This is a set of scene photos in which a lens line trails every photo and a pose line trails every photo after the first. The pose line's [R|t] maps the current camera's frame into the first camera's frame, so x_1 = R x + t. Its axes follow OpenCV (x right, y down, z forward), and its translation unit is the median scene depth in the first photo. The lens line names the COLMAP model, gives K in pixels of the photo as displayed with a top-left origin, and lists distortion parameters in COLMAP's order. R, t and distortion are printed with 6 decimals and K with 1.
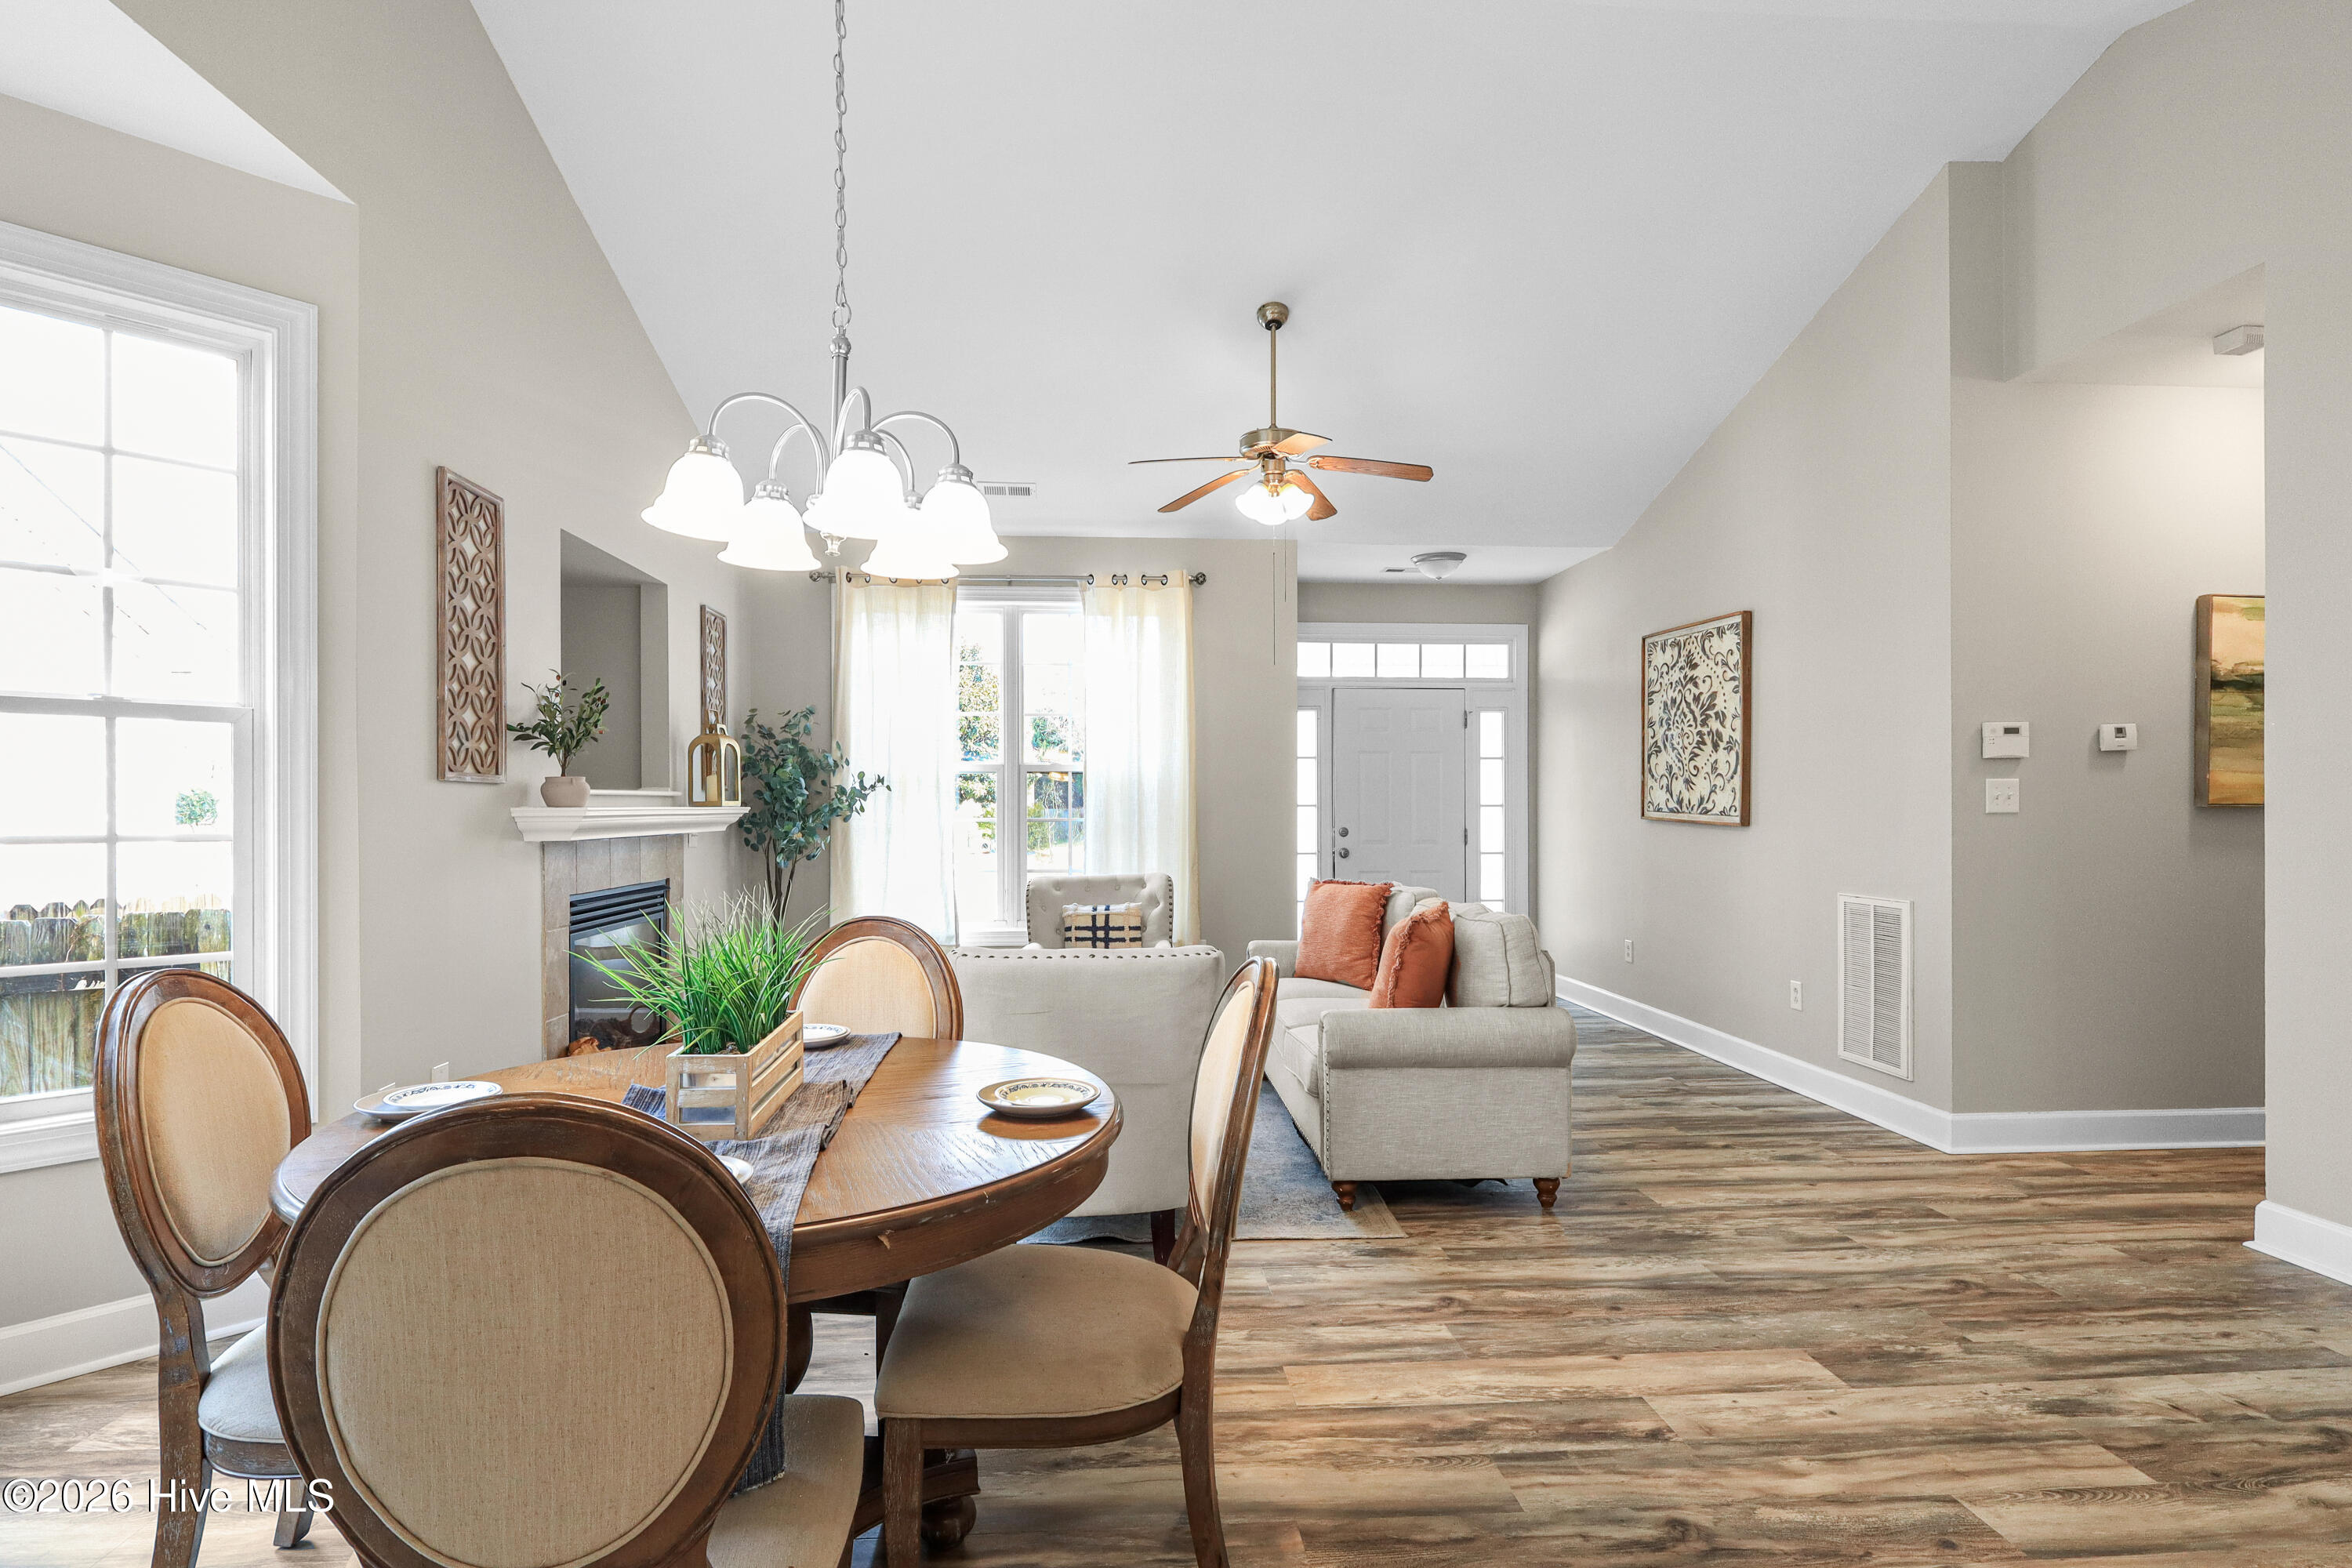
lens RADIAL K [[1182.6, 0, 1172.1], [0, 1182.6, 810.5], [0, 0, 1]] dist [0.000970, -0.000555]
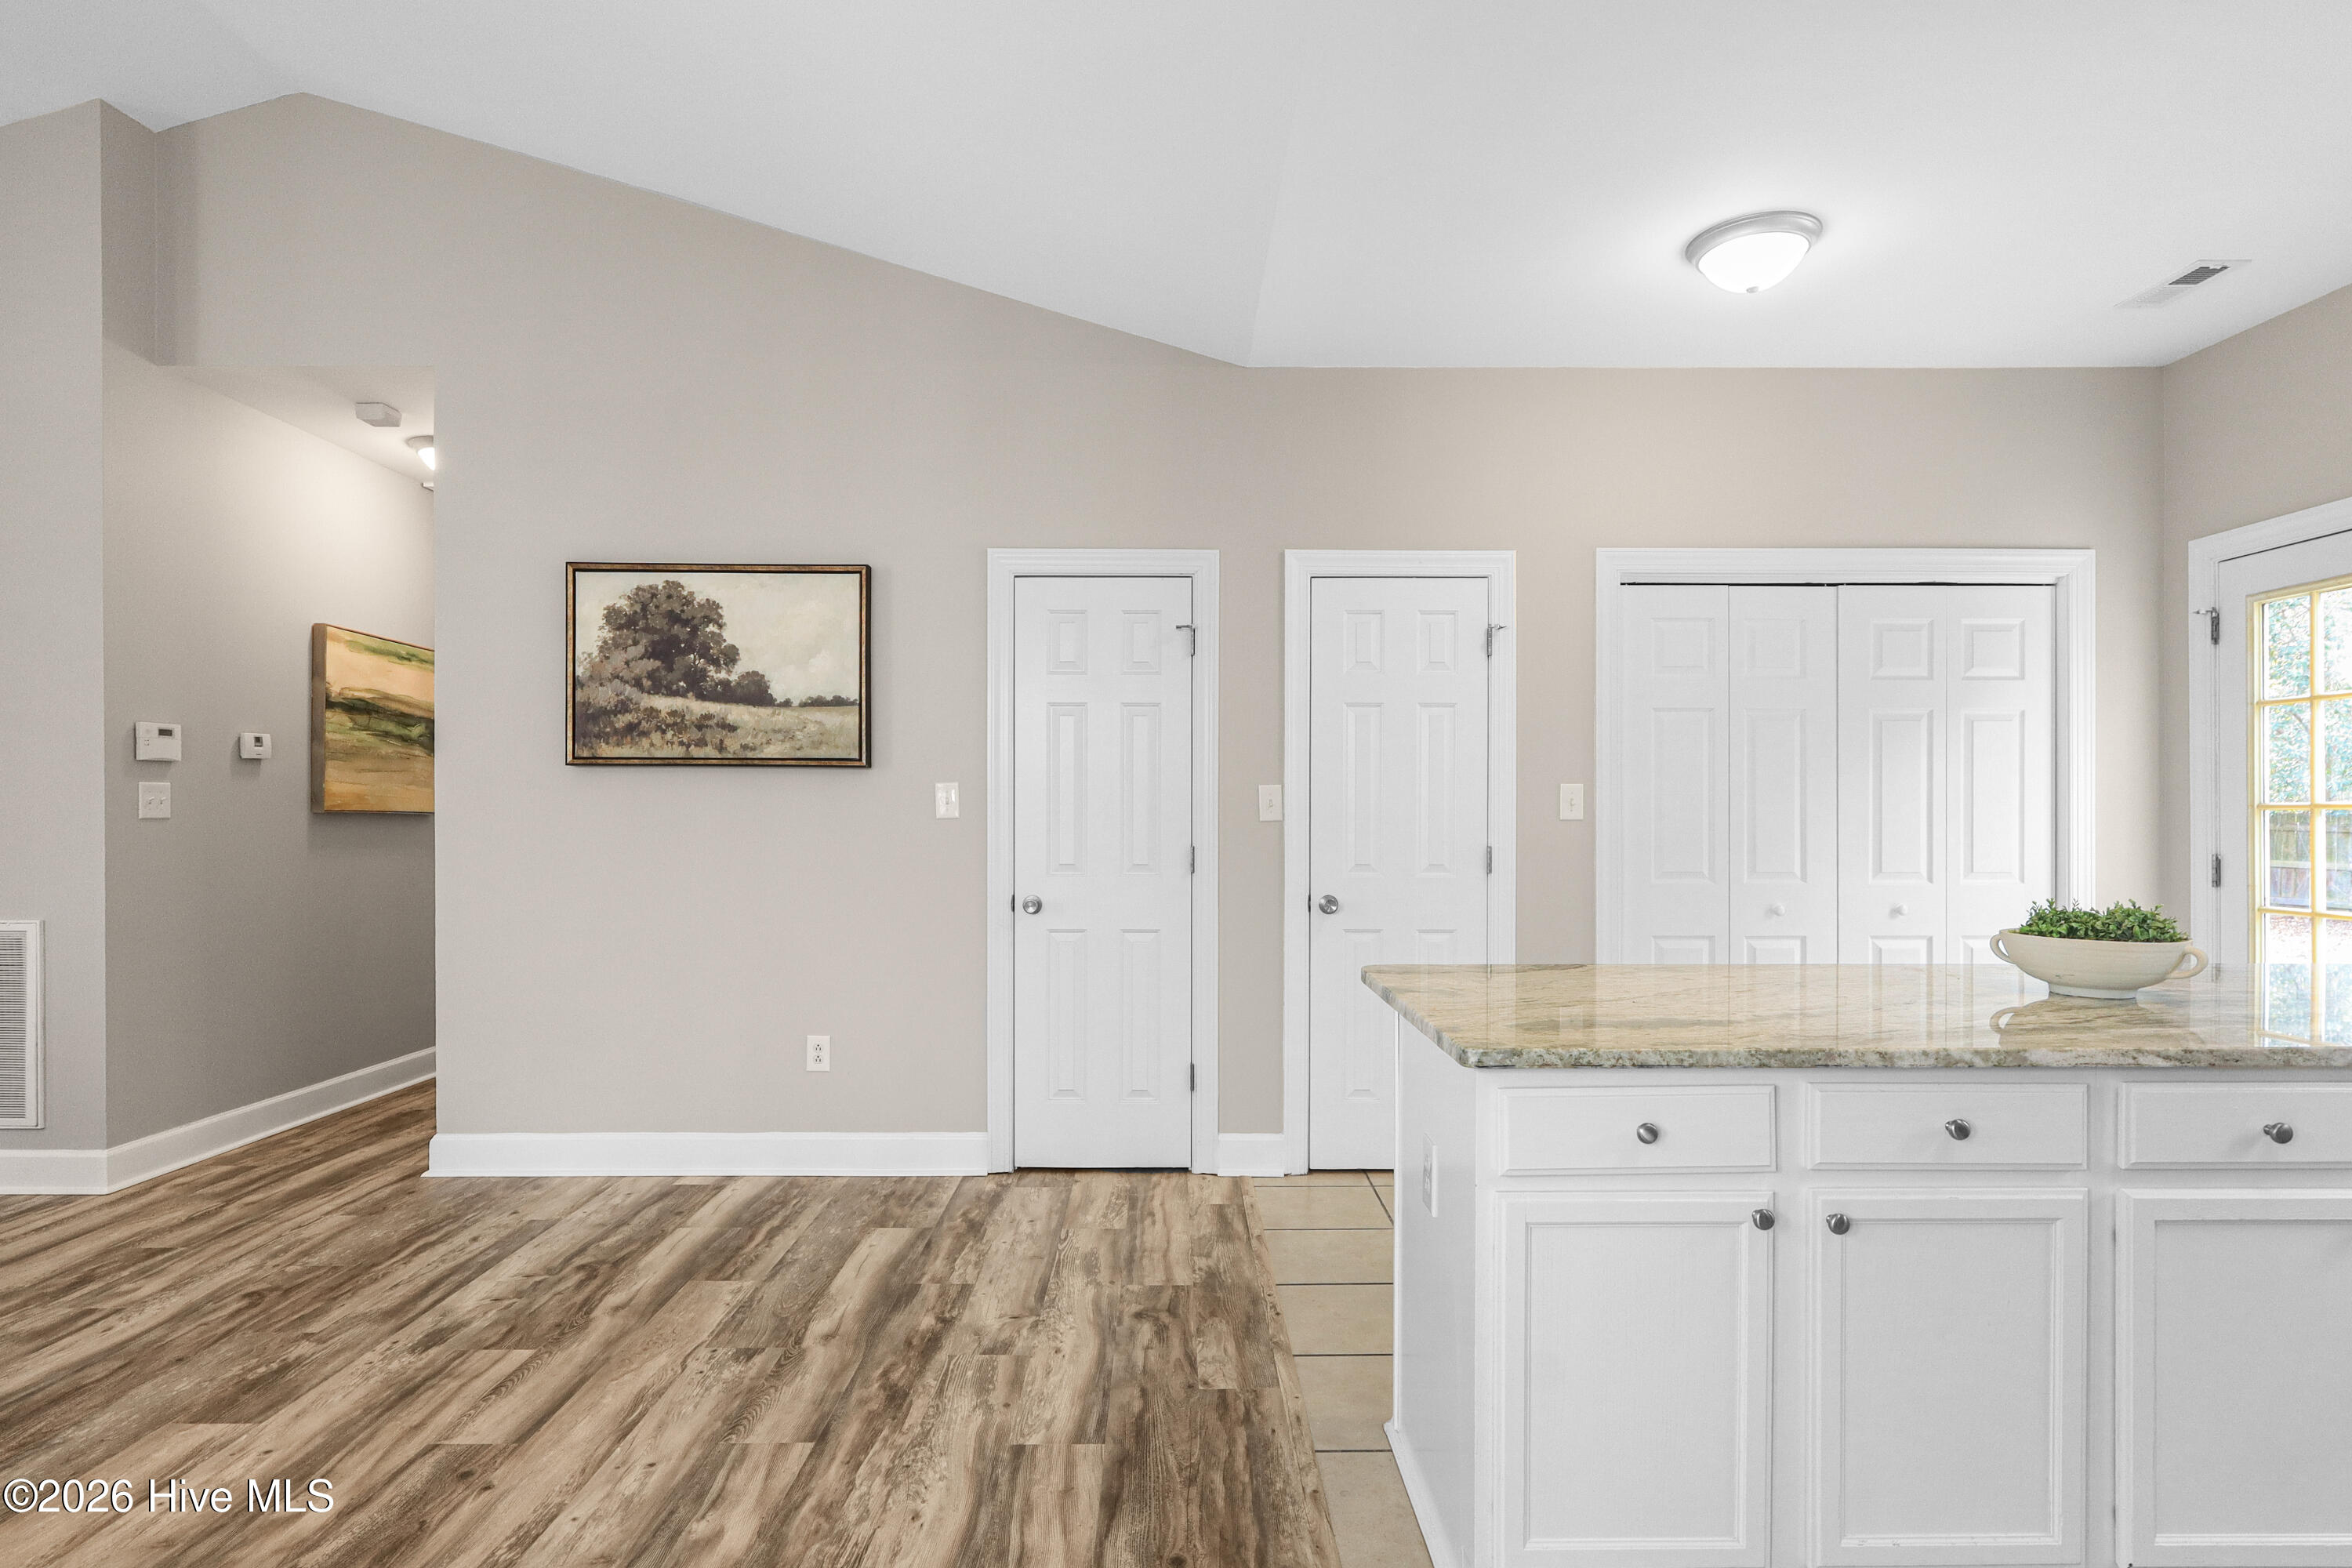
lens RADIAL K [[1182.6, 0, 1166.8], [0, 1182.6, 821.8], [0, 0, 1]] dist [0.000970, -0.000555]
pose [[0.069335, -0.002227, 0.997591, -0.186527], [0.000899, 0.999997, 0.002170, 0.003537], [-0.997593, 0.000746, 0.069337, 0.124560]]
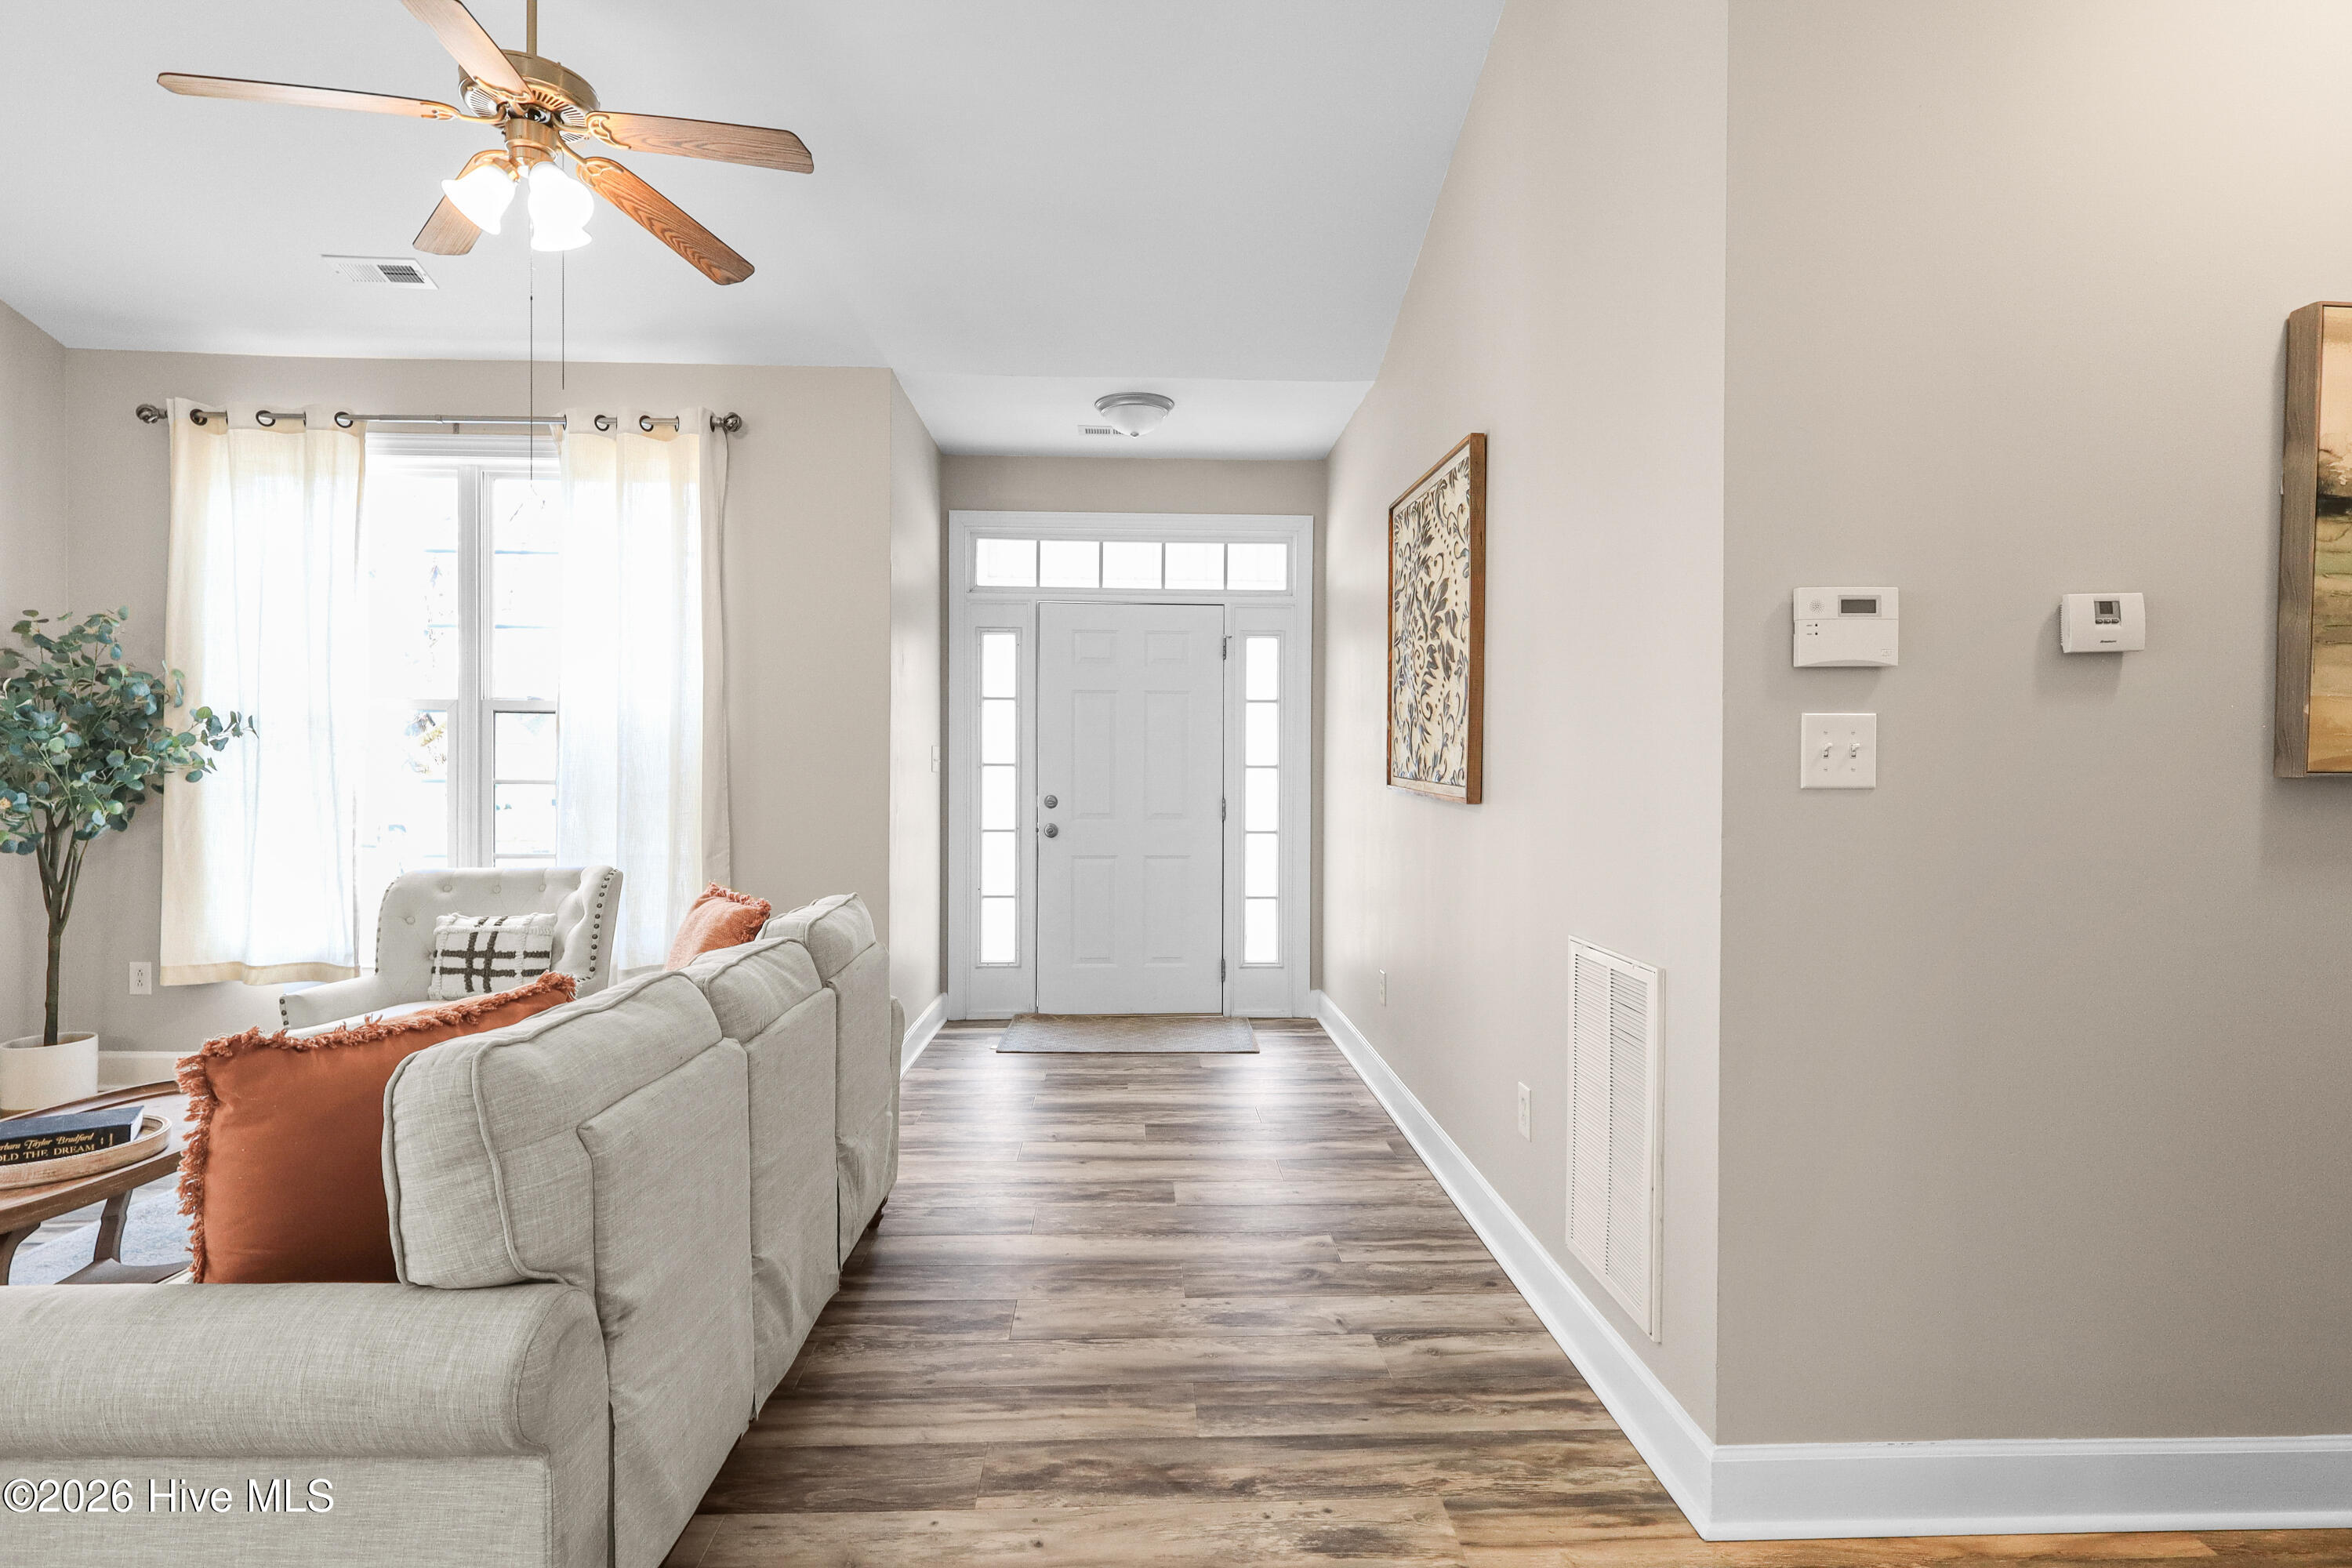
lens RADIAL K [[1182.6, 0, 1166.7], [0, 1182.6, 777.0], [0, 0, 1]] dist [0.000970, -0.000555]
pose [[0.999245, 0.008938, -0.037811, 0.458133], [-0.008777, 0.999952, 0.004422, -0.001667], [0.037849, -0.004086, 0.999275, 0.532288]]
